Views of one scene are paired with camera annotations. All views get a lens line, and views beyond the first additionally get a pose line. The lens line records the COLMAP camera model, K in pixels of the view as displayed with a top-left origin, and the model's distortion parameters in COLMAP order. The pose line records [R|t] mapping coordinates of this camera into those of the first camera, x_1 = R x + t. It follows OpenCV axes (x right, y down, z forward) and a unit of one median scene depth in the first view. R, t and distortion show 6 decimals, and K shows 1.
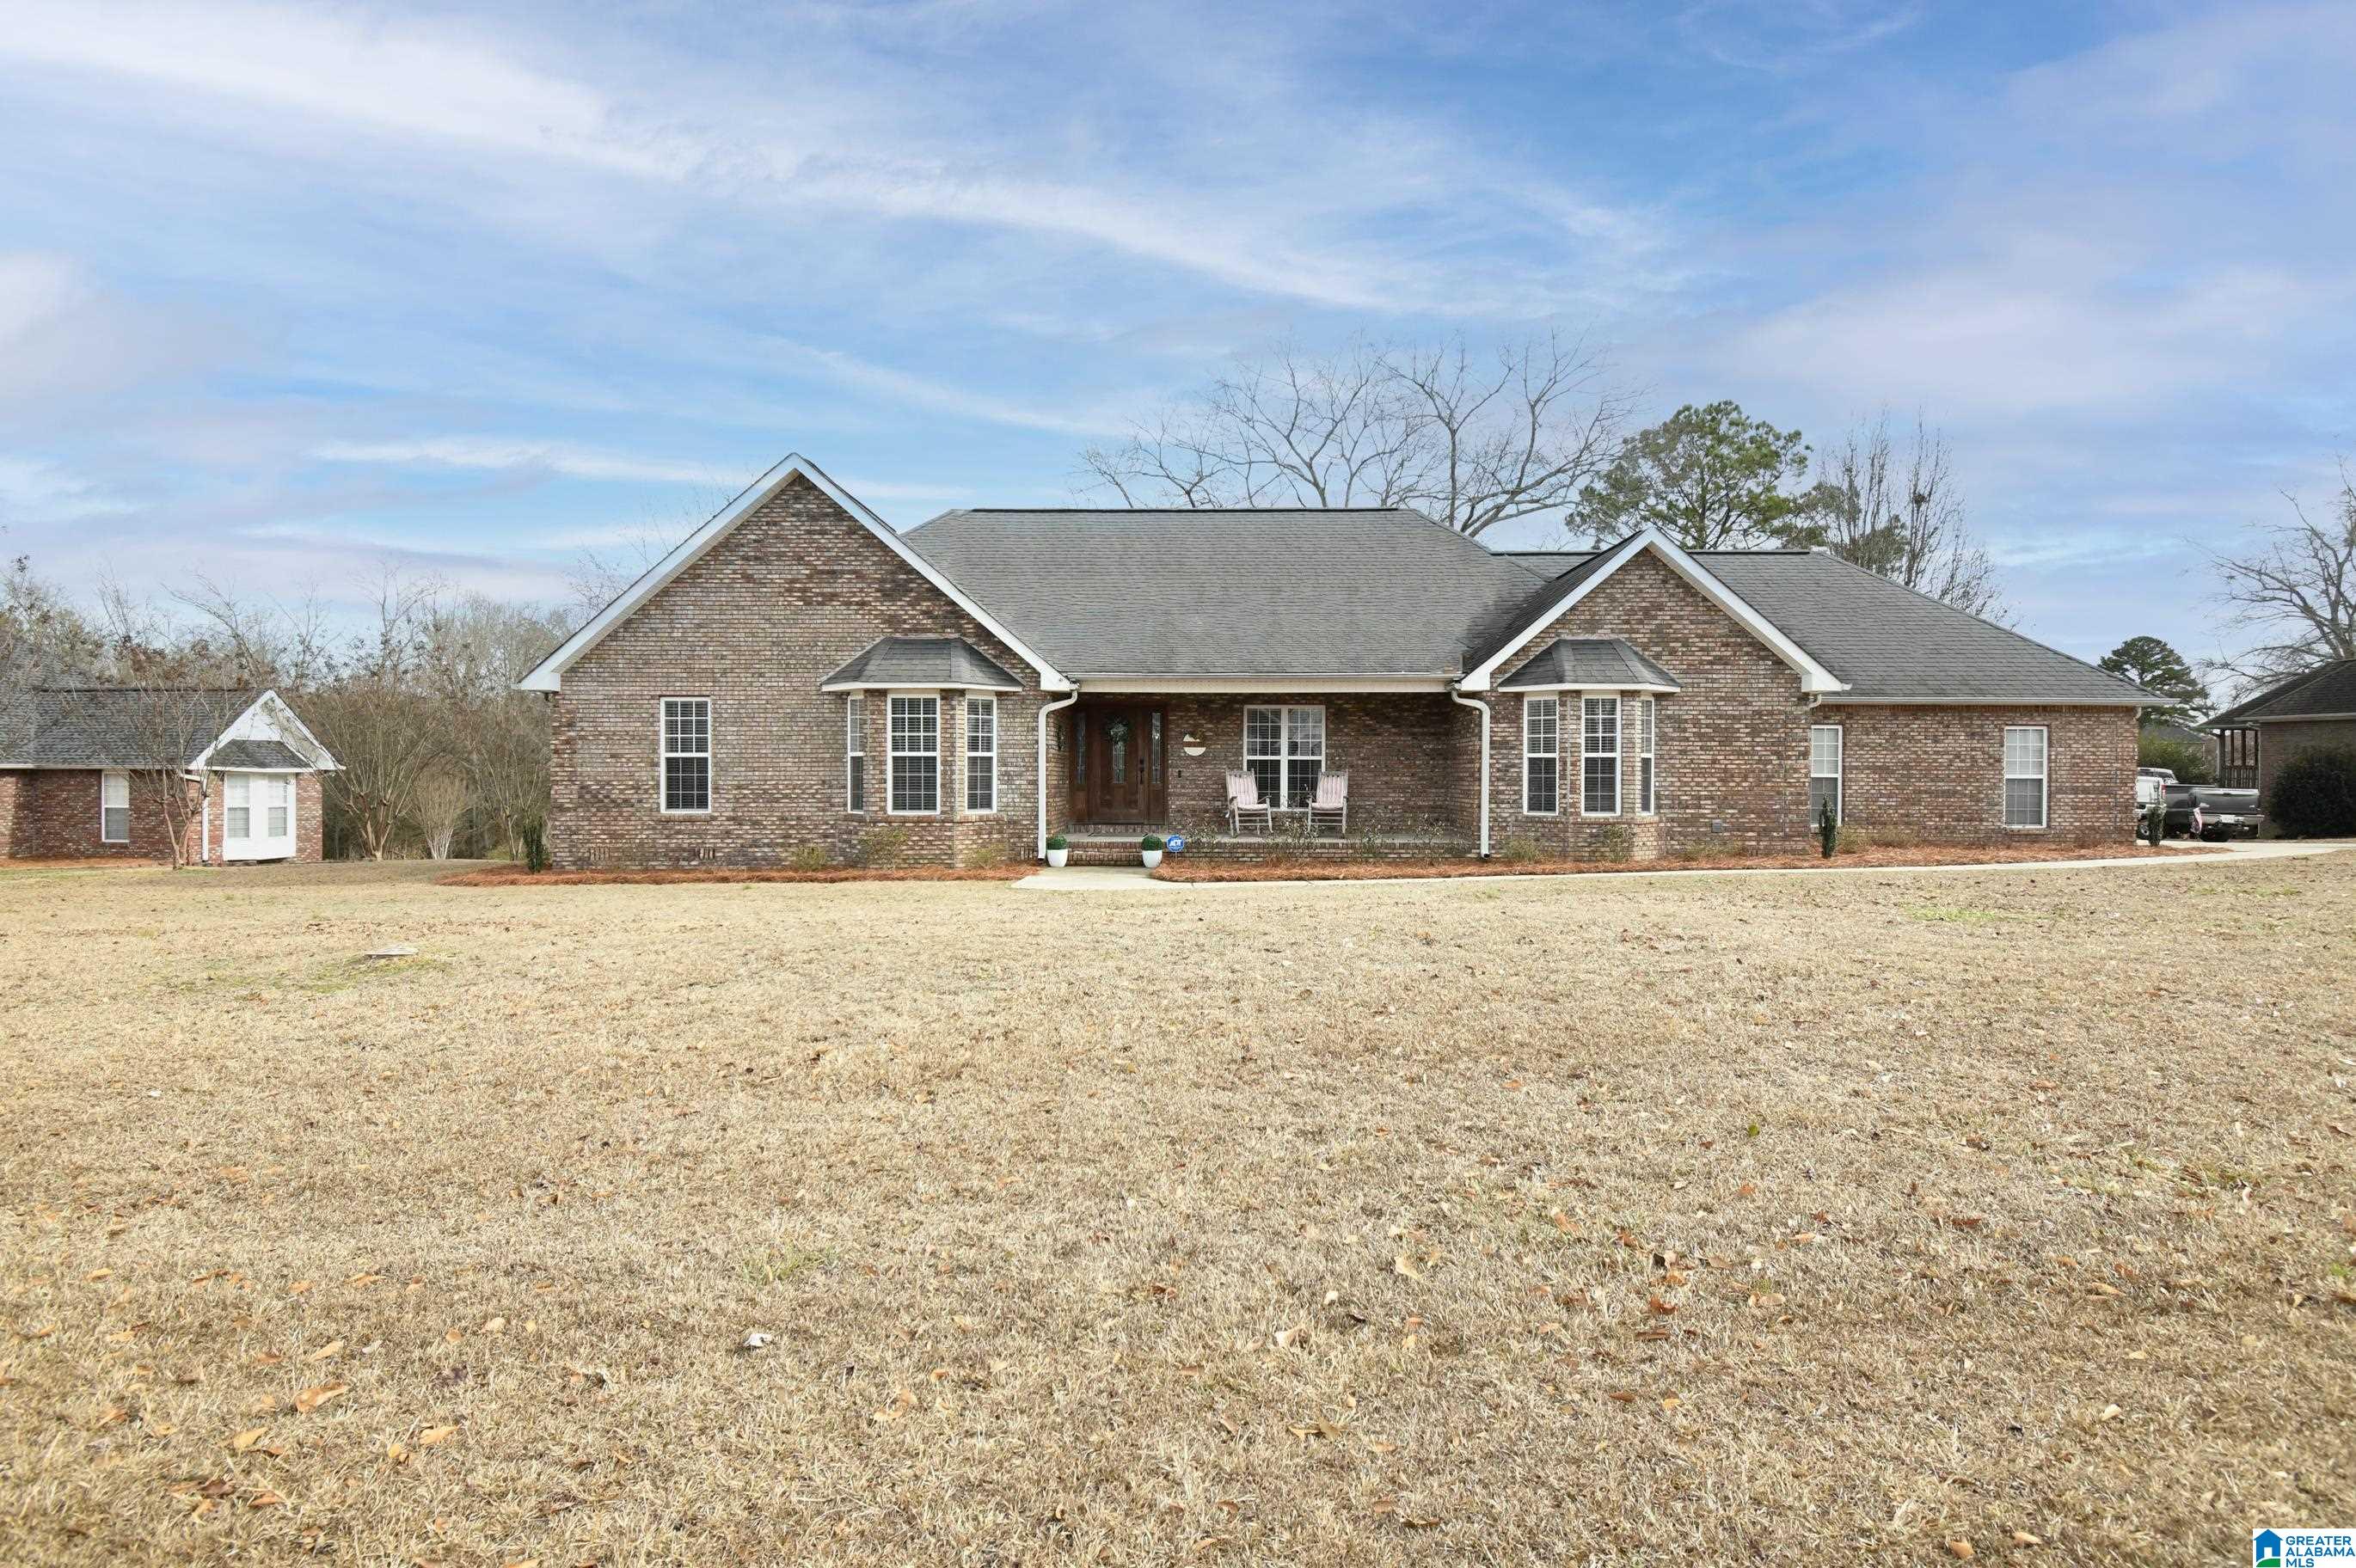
lens RADIAL K [[1152.3, 0, 1178.0], [0, 1152.3, 784.0], [0, 0, 1]] dist [0.001531, -0.000292]
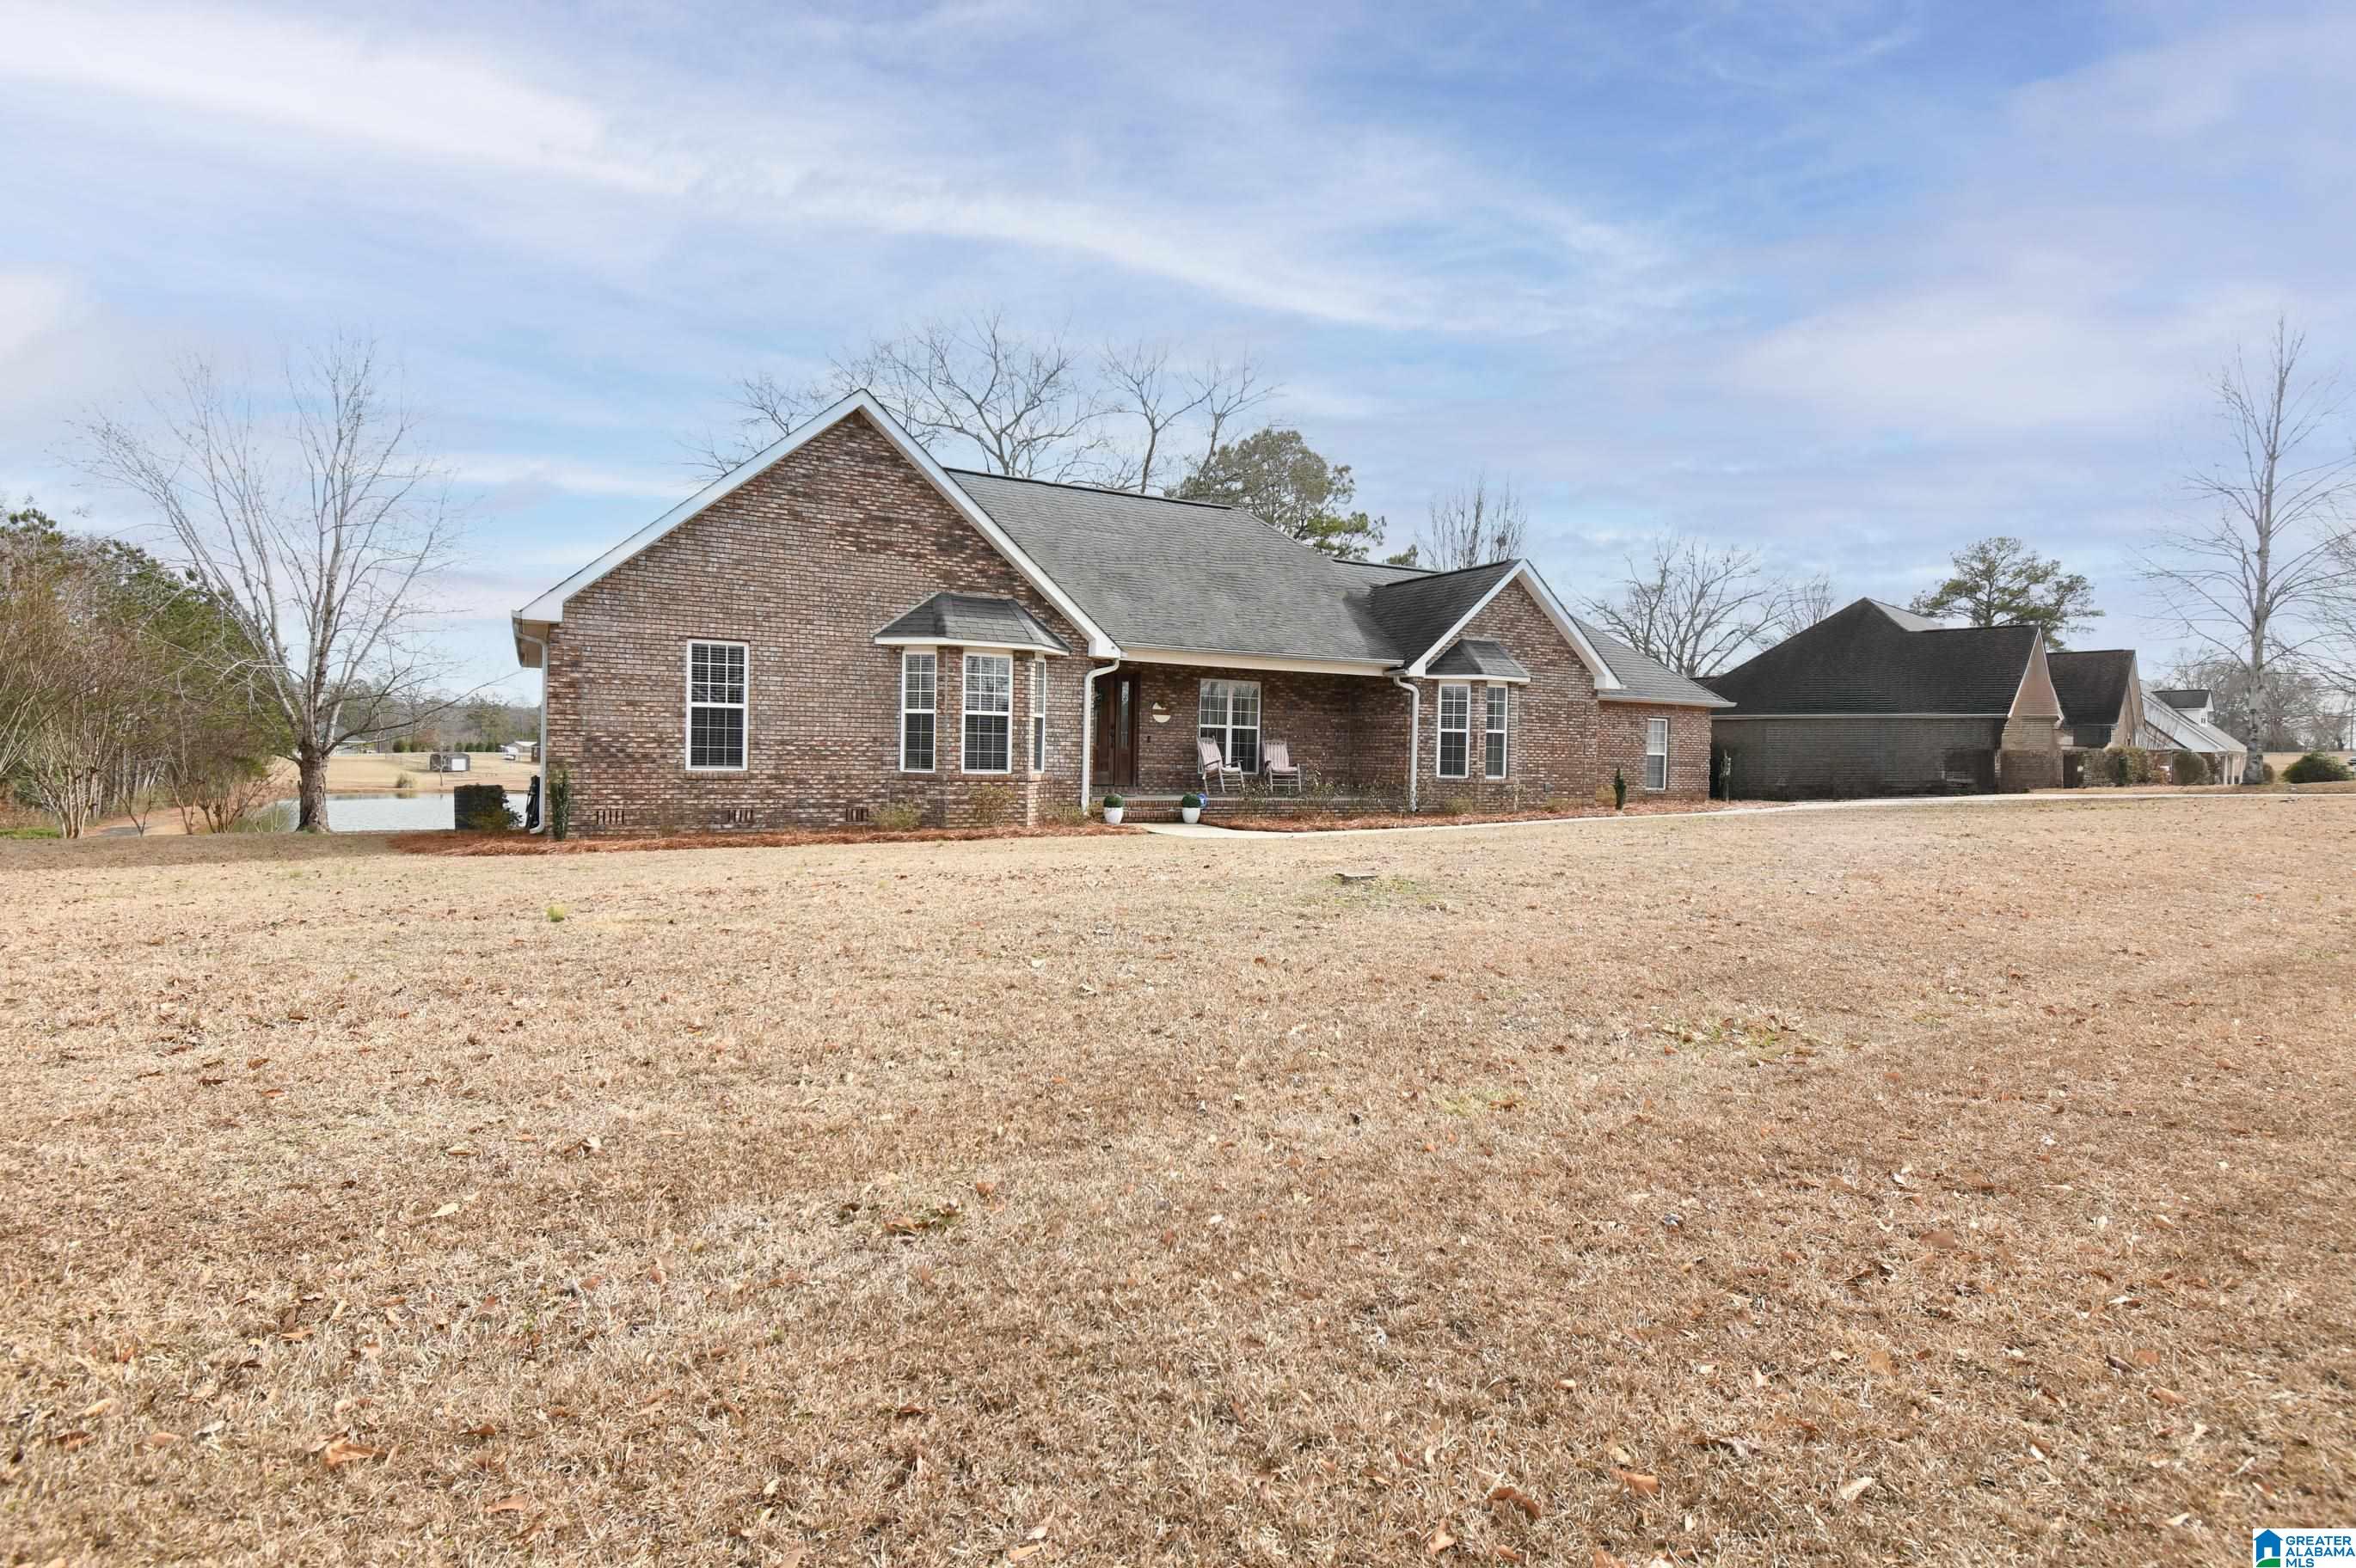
lens RADIAL K [[1169.7, 0, 1178.0], [0, 1169.7, 784.0], [0, 0, 1]] dist [0.022505, -0.000097]
pose [[0.869536, 0.002957, 0.493861, -0.569736], [-0.014919, 0.999683, 0.020282, 0.011989], [-0.493644, -0.025004, 0.869305, 0.030916]]
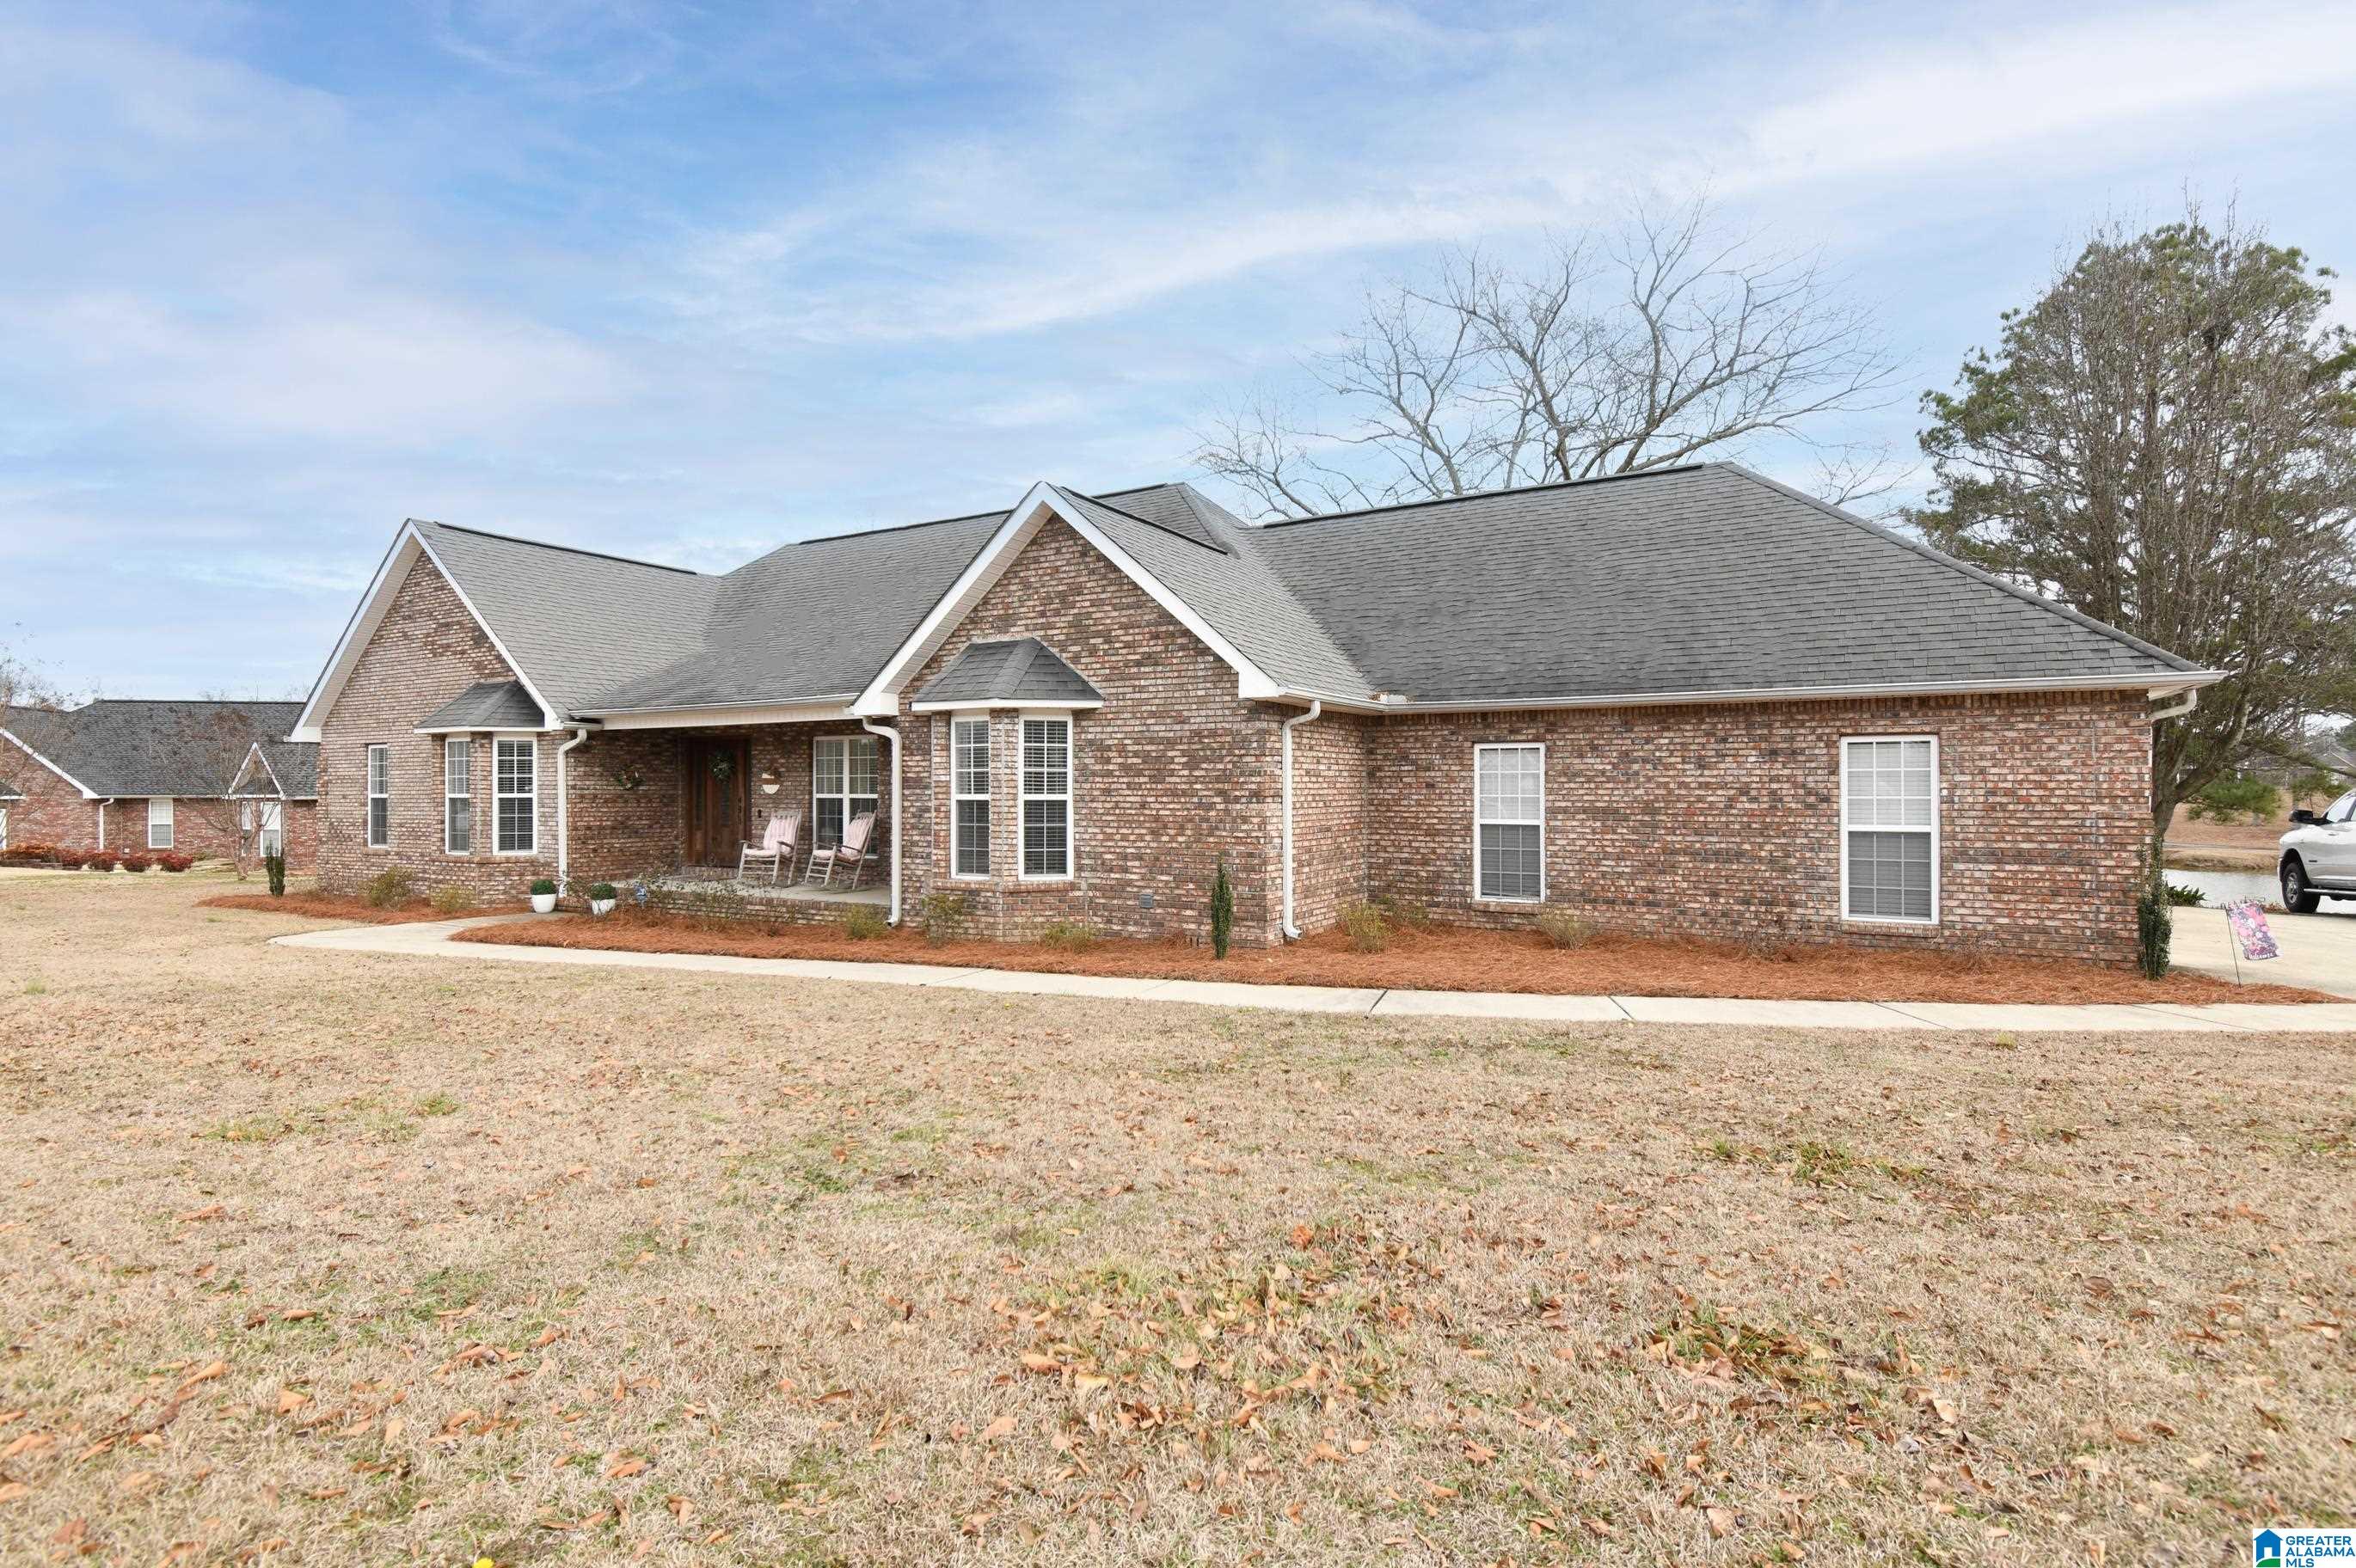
lens RADIAL K [[1169.7, 0, 1178.0], [0, 1169.7, 784.0], [0, 0, 1]] dist [0.022505, -0.000097]
pose [[0.864016, -0.005776, -0.503431, 0.830894], [0.000270, 0.999939, -0.011009, -0.024417], [0.503464, 0.009376, 0.863965, 0.399089]]
